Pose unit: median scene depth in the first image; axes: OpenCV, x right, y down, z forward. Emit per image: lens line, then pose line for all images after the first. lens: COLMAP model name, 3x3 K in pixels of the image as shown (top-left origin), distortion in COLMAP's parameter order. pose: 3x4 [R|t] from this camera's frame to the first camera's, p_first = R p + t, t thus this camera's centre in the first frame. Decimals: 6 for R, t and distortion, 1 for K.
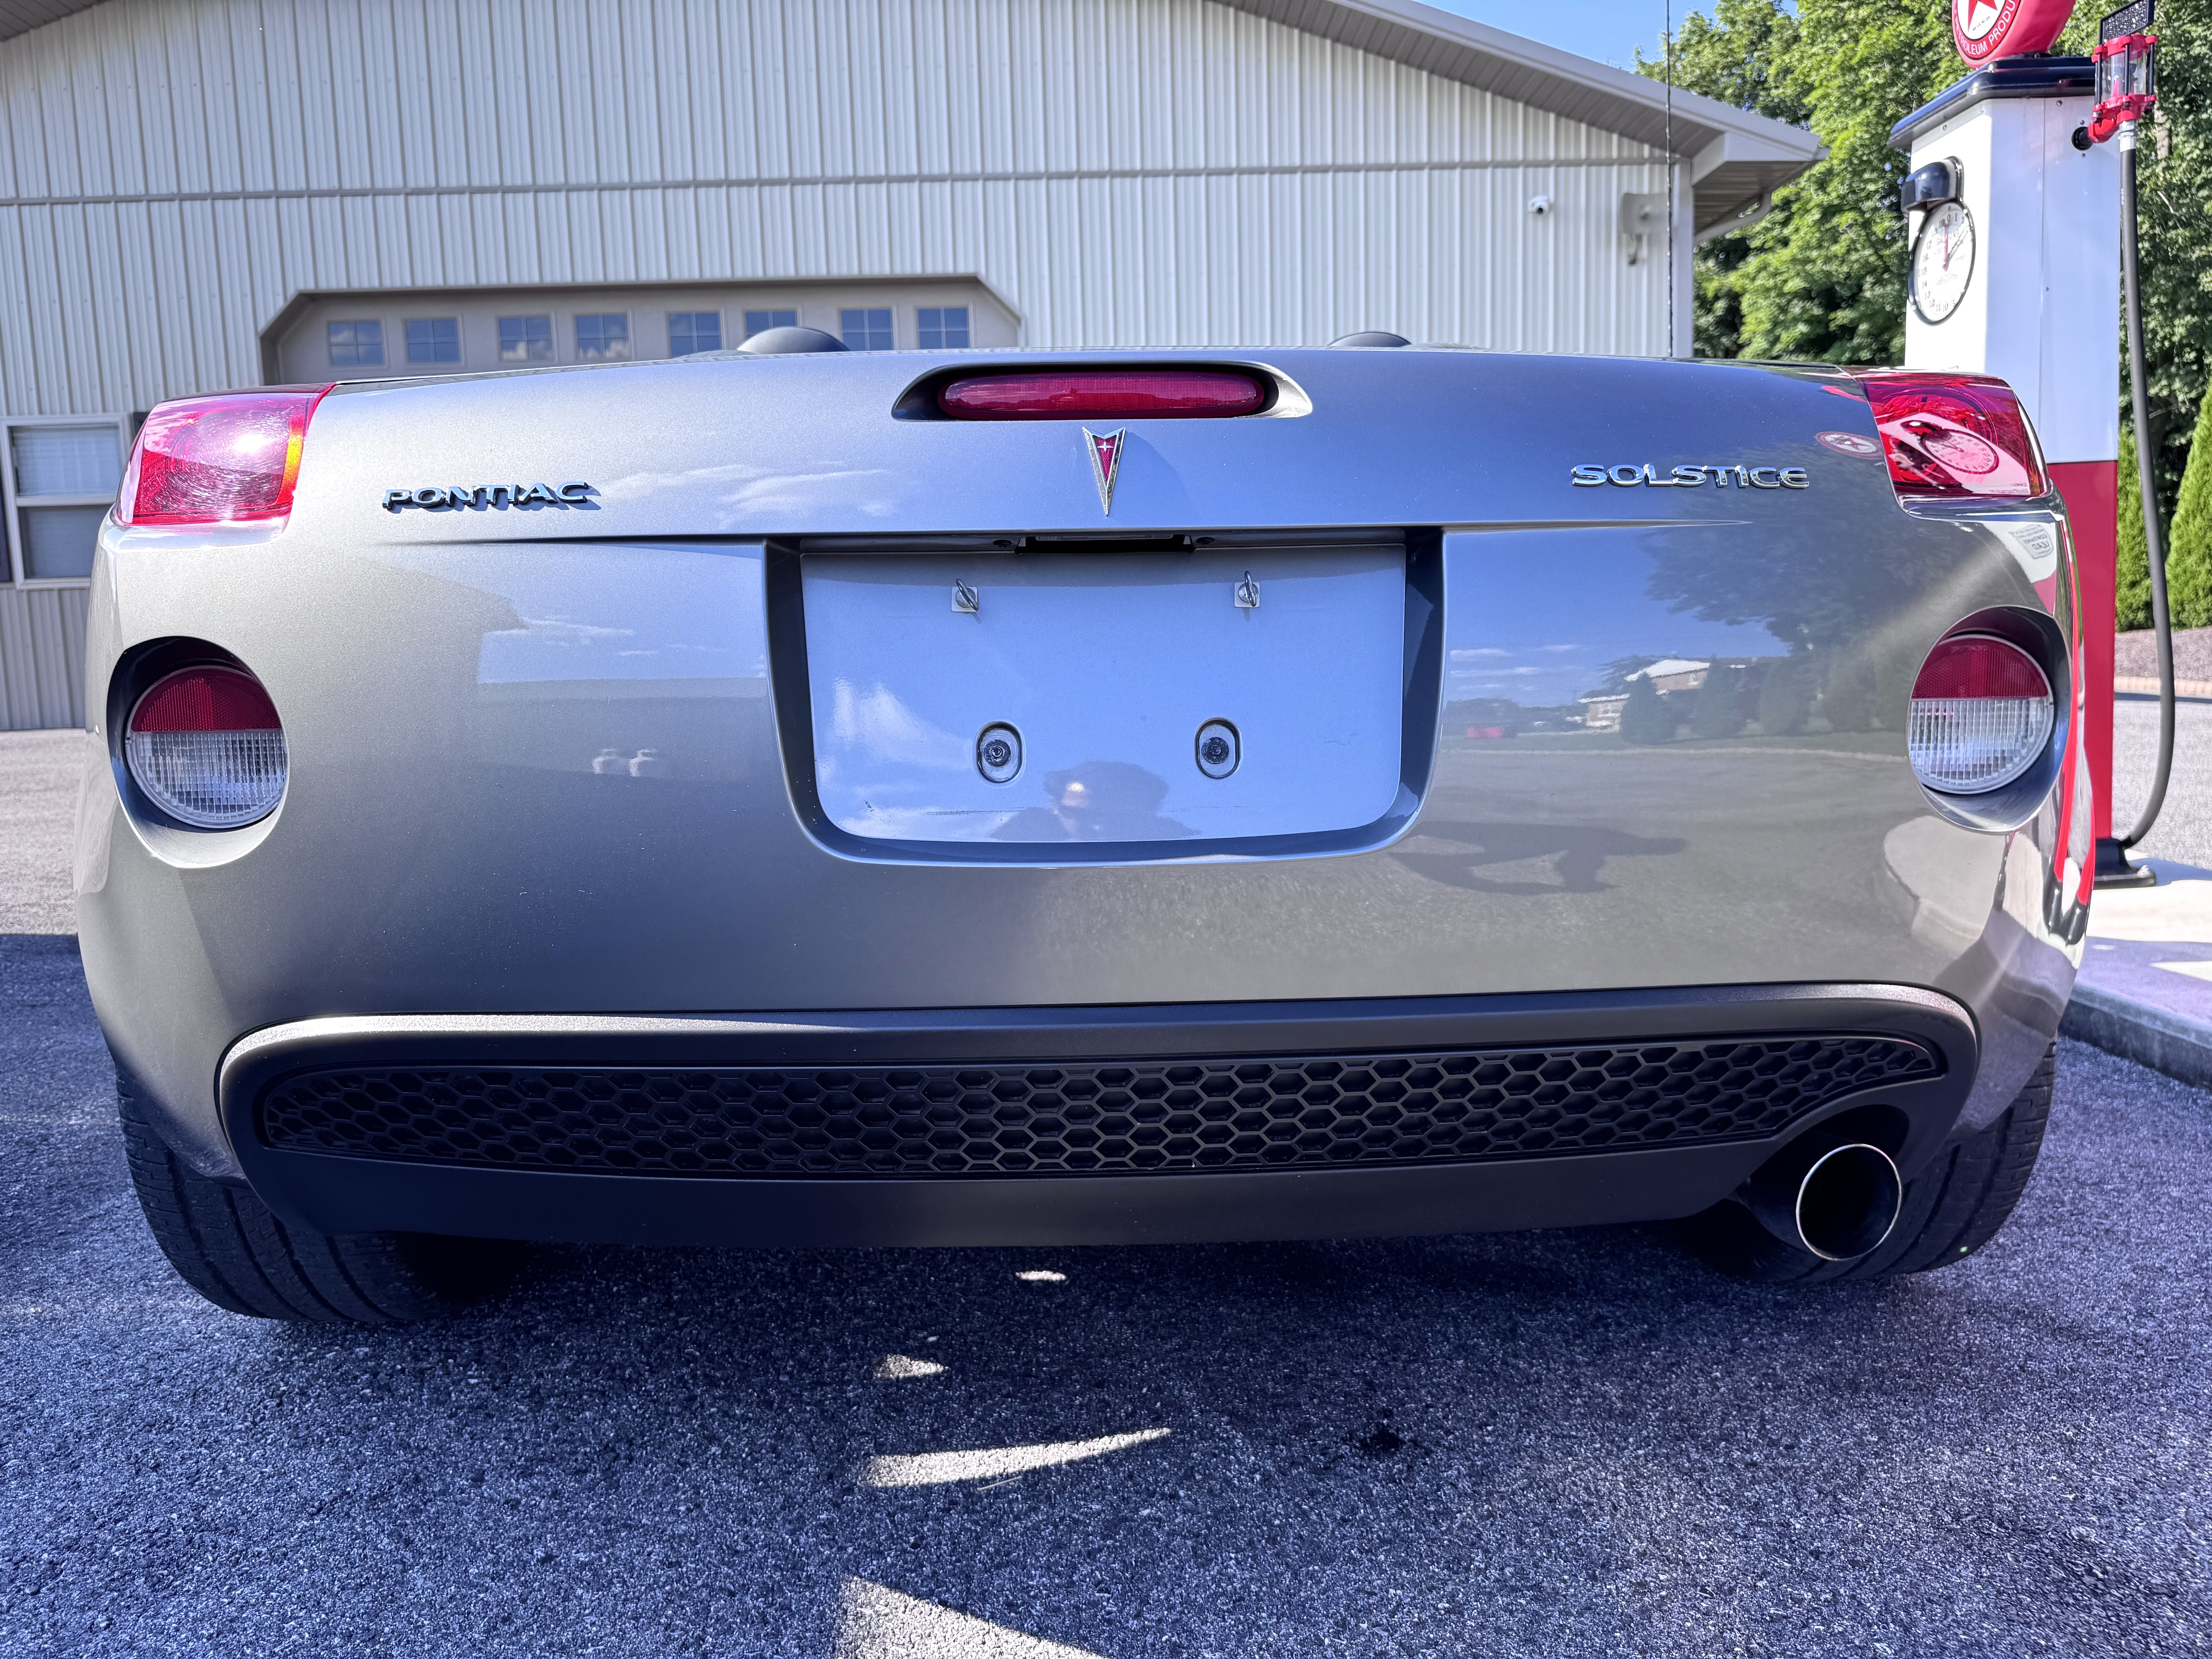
lens RADIAL K [[1550.9, 0, 1106.0], [0, 1550.9, 829.5], [0, 0, 1]] dist [0.008667, -0.017030]
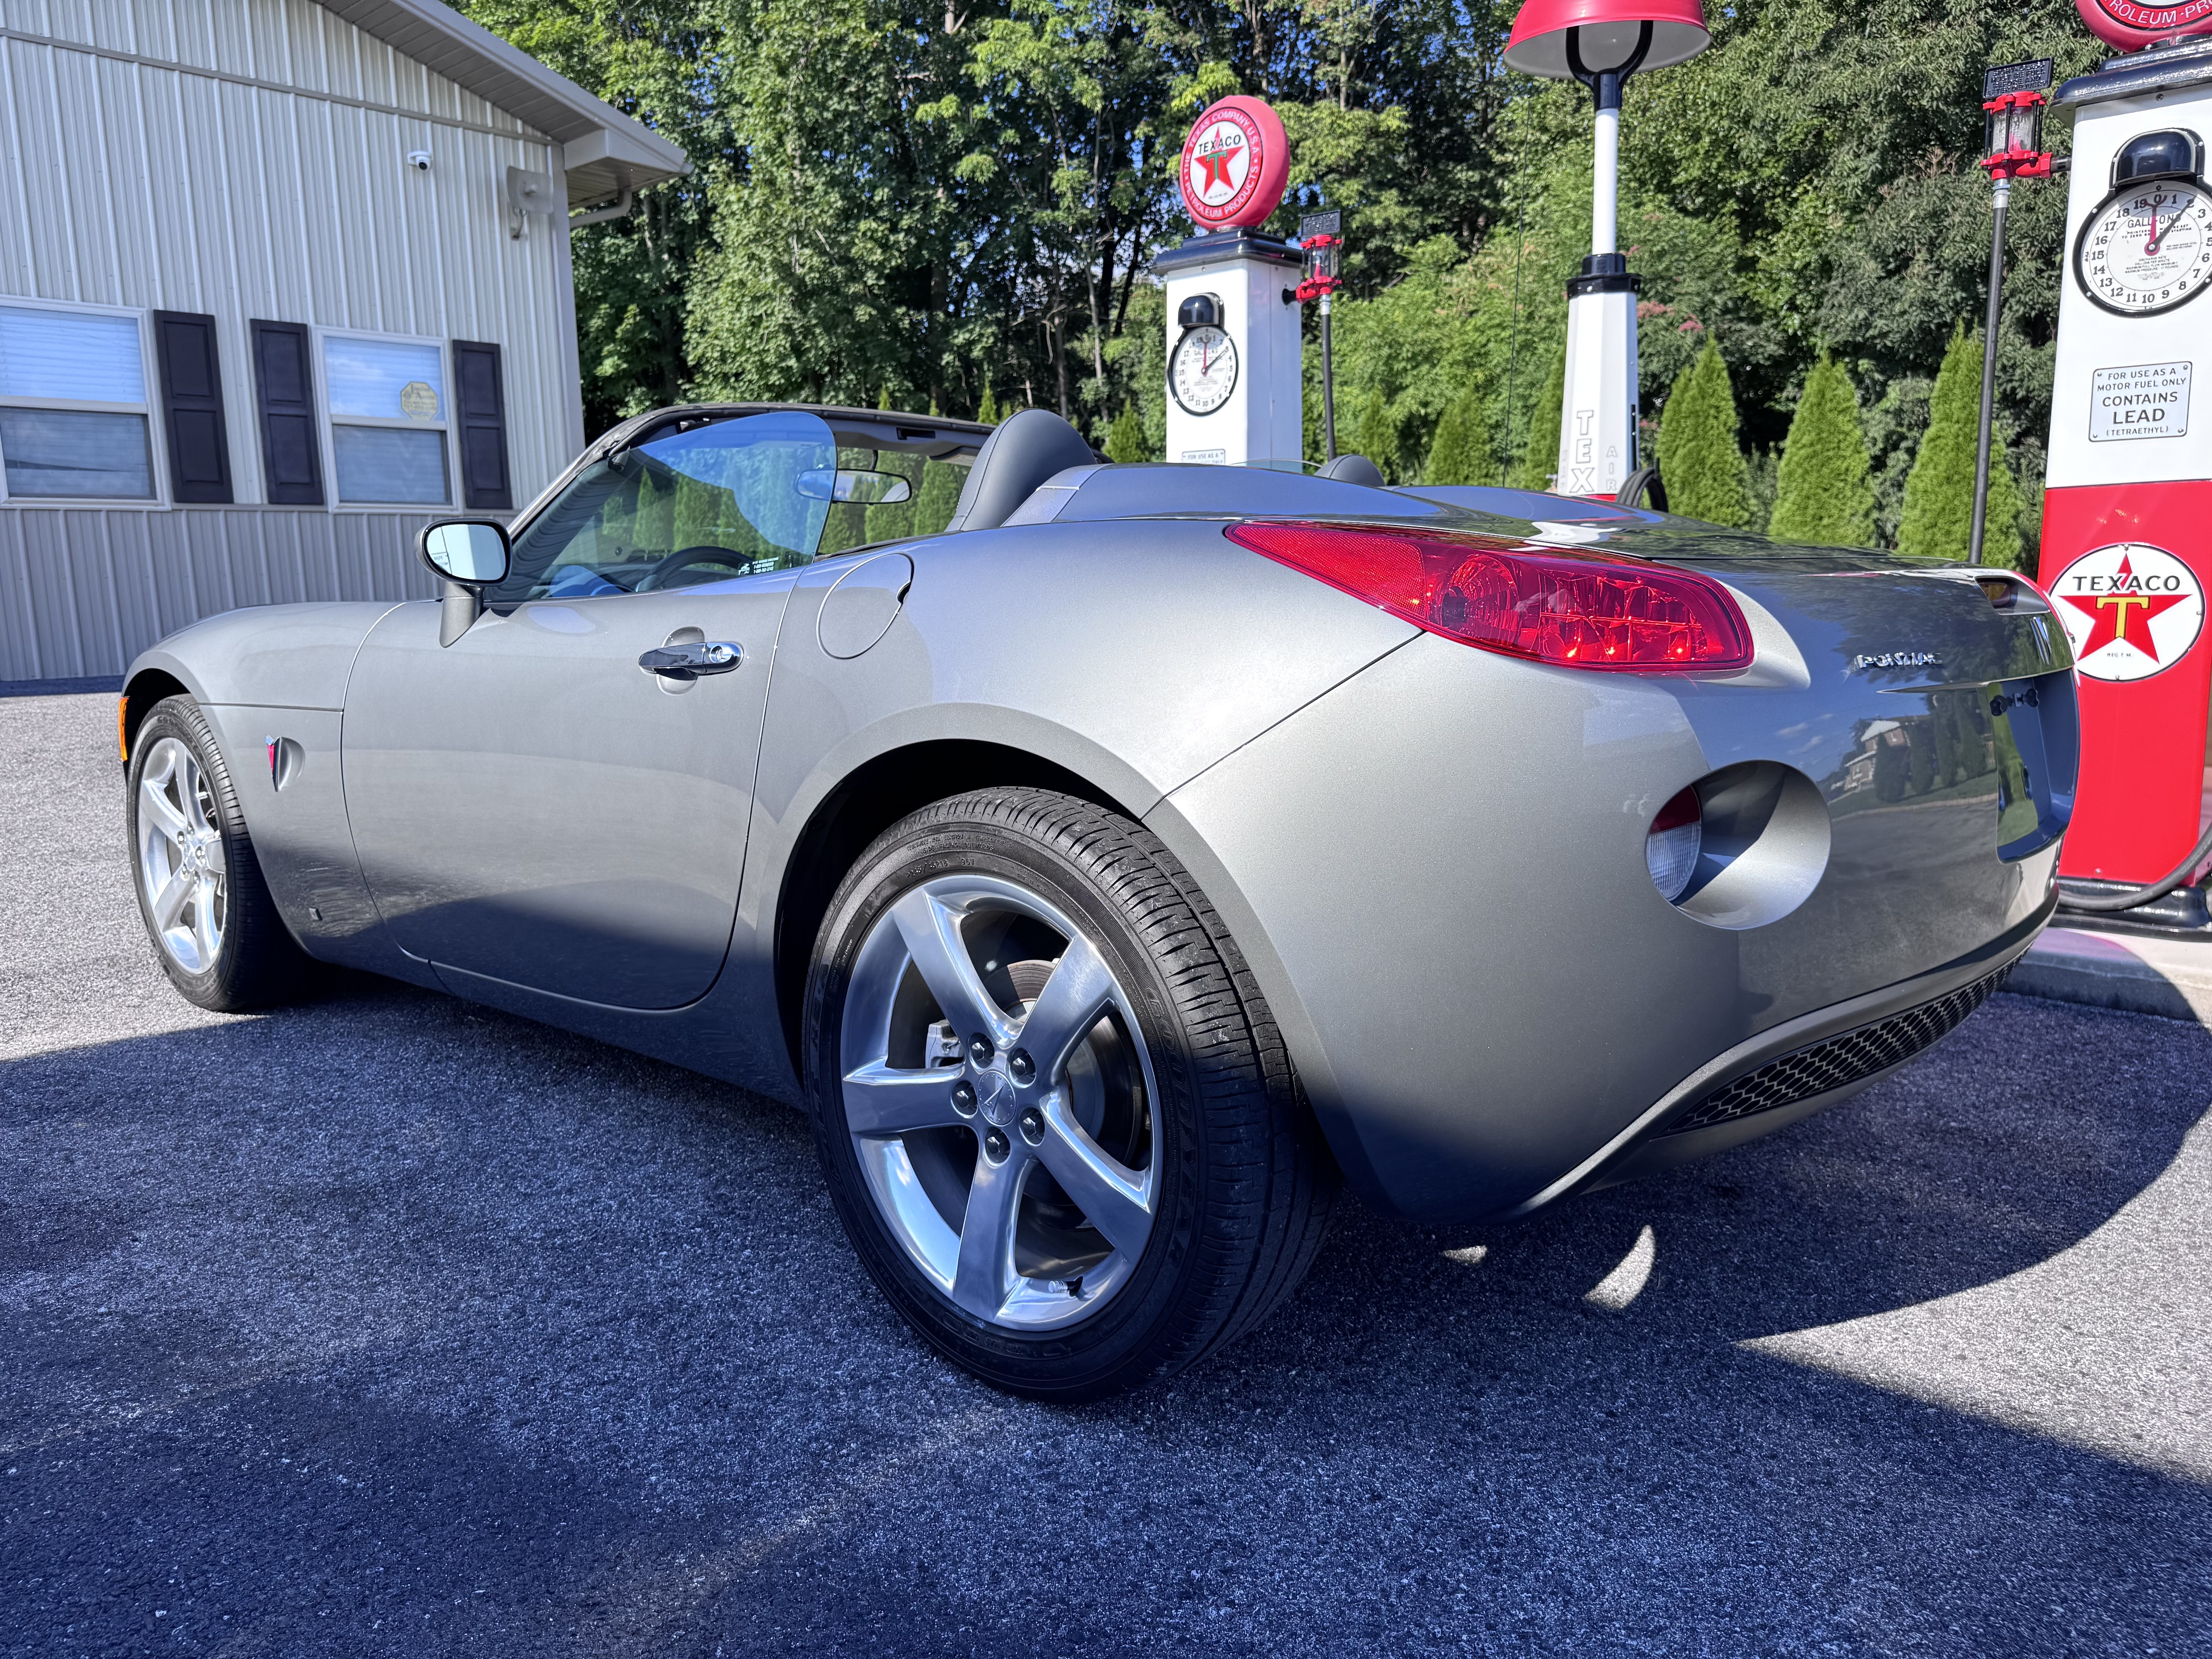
lens RADIAL K [[1550.9, 0, 1106.0], [0, 1550.9, 829.5], [0, 0, 1]] dist [0.008667, -0.017030]
pose [[0.688319, -0.097098, 0.718881, -0.158193], [0.077465, 0.995173, 0.060244, -0.015391], [-0.721260, 0.014221, 0.692518, 0.036526]]
